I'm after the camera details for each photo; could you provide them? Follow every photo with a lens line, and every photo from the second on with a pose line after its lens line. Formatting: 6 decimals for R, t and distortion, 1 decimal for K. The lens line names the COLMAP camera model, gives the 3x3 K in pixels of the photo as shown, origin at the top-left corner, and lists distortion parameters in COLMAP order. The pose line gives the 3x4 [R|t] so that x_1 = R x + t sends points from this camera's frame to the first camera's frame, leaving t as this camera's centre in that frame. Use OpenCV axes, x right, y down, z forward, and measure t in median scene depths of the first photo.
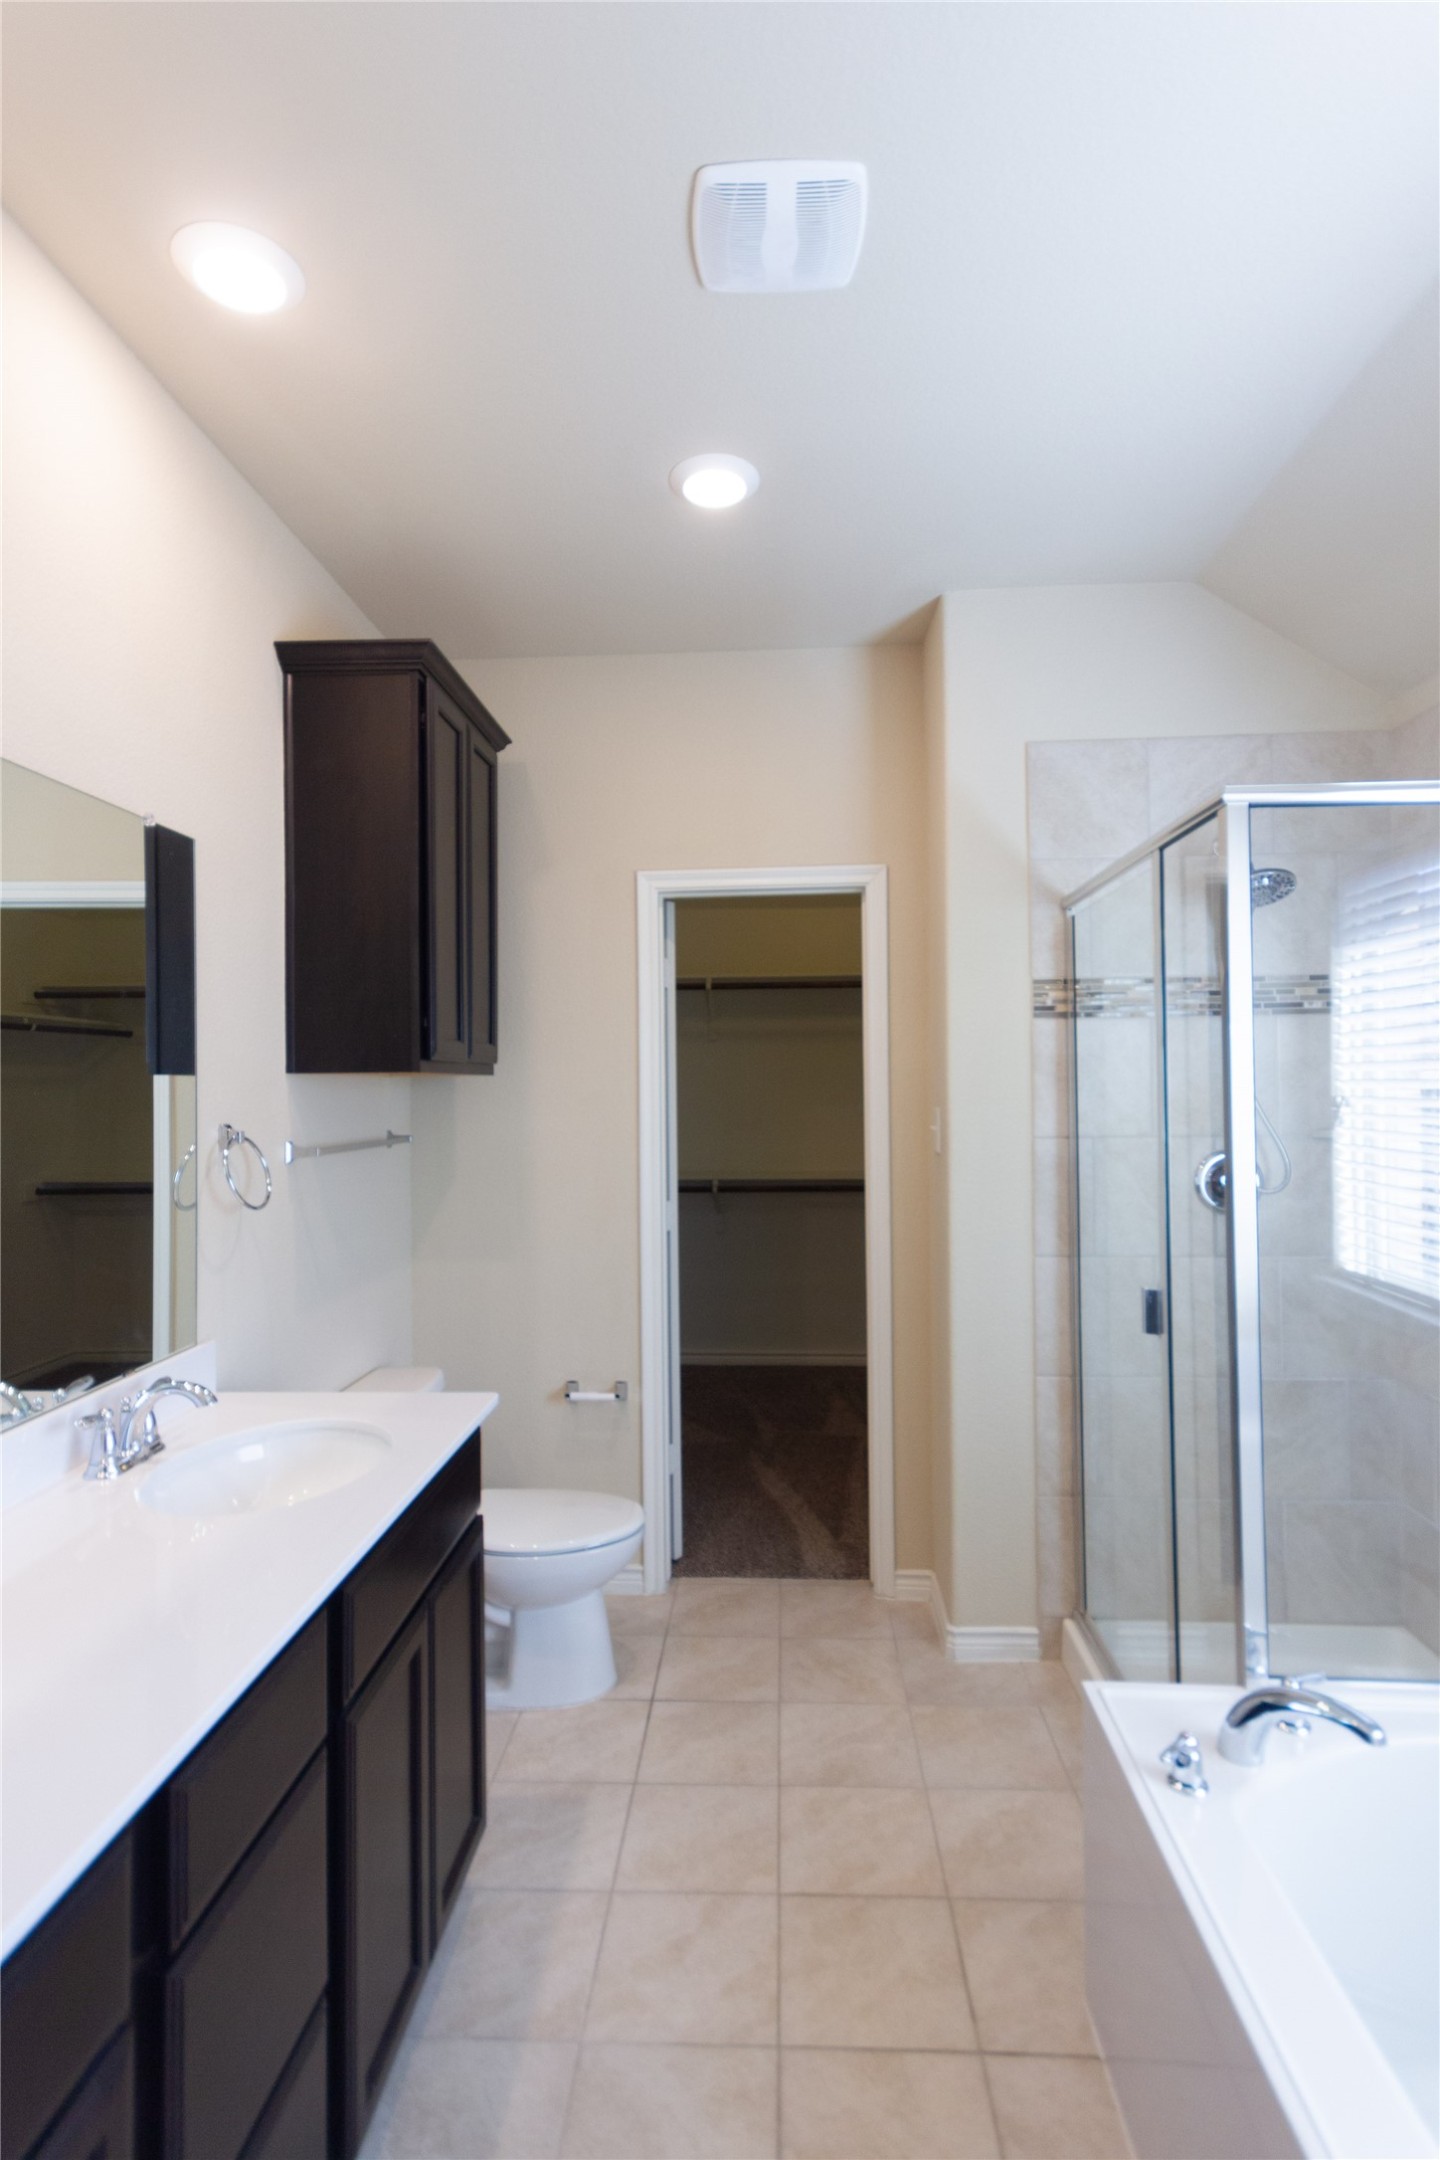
lens RADIAL K [[1044.4, 0, 720.0], [0, 1044.4, 1080.0], [0, 0, 1]] dist [0.005934, 0.000353]
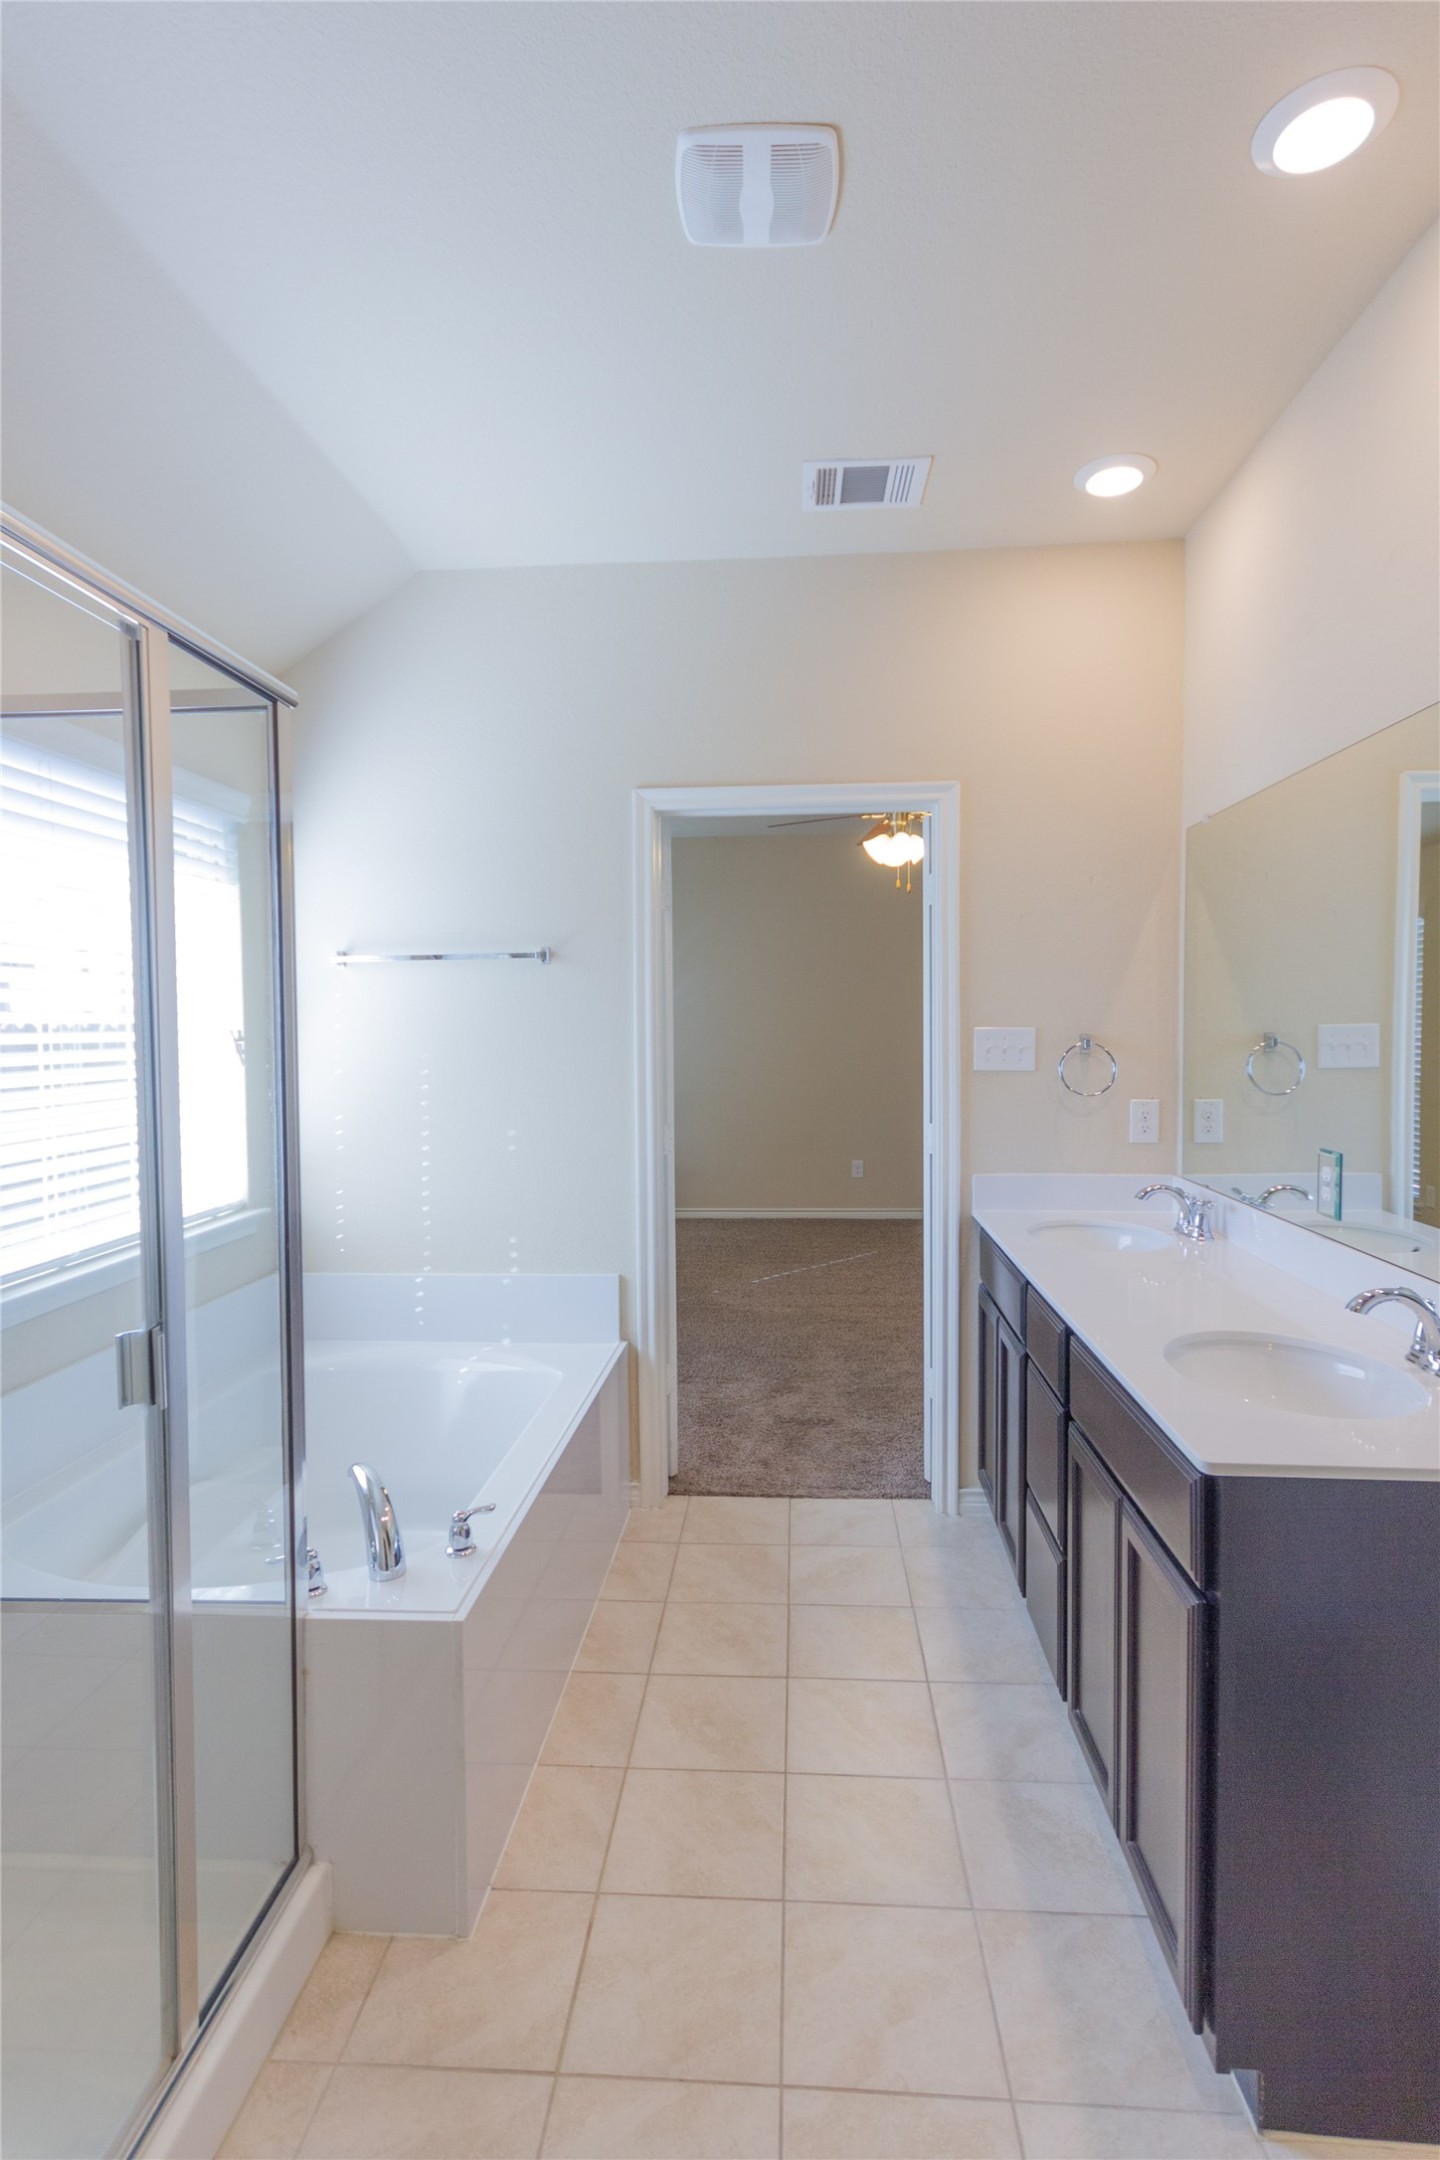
lens RADIAL K [[1044.4, 0, 720.0], [0, 1044.4, 1080.0], [0, 0, 1]] dist [0.005934, 0.000353]
pose [[-0.999726, 0.015682, 0.017387, 0.055297], [0.016288, 0.999246, 0.035246, 0.029287], [-0.016822, 0.035519, -0.999227, 1.261284]]
